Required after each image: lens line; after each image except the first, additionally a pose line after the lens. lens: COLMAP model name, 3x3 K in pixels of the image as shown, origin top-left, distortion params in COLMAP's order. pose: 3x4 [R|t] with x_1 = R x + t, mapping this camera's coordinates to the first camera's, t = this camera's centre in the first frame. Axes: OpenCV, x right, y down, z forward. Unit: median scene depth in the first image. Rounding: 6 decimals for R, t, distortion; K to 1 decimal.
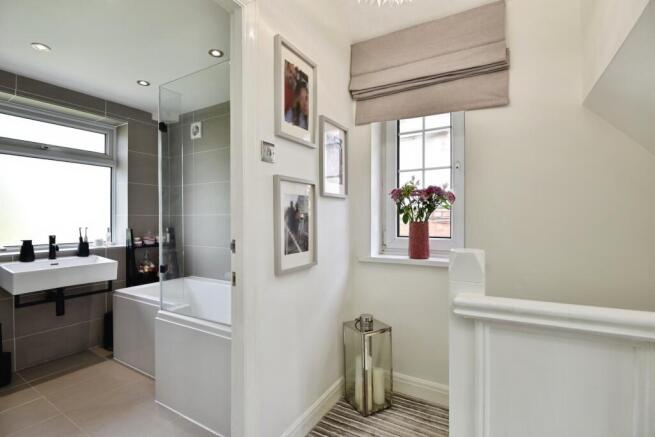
lens RADIAL K [[302.8, 0, 324.5], [0, 302.8, 216.0], [0, 0, 1]] dist [-0.004346, -0.008189]
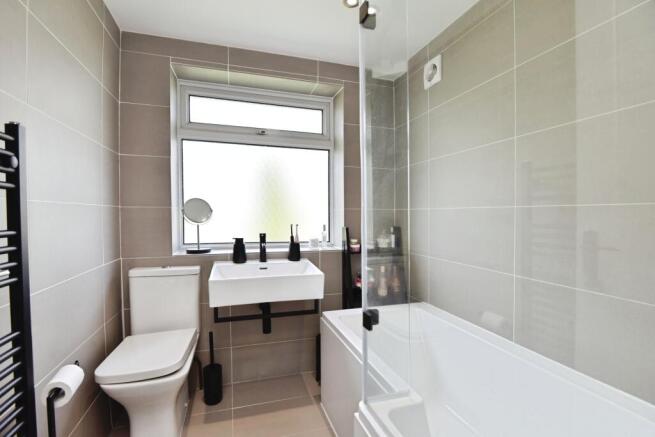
lens RADIAL K [[302.8, 0, 324.5], [0, 302.8, 216.0], [0, 0, 1]] dist [-0.004346, -0.008189]
pose [[0.747847, 0.006697, -0.663838, -0.187214], [-0.001022, 0.999960, 0.008937, 0.008125], [0.663870, -0.006005, 0.747823, 0.409206]]
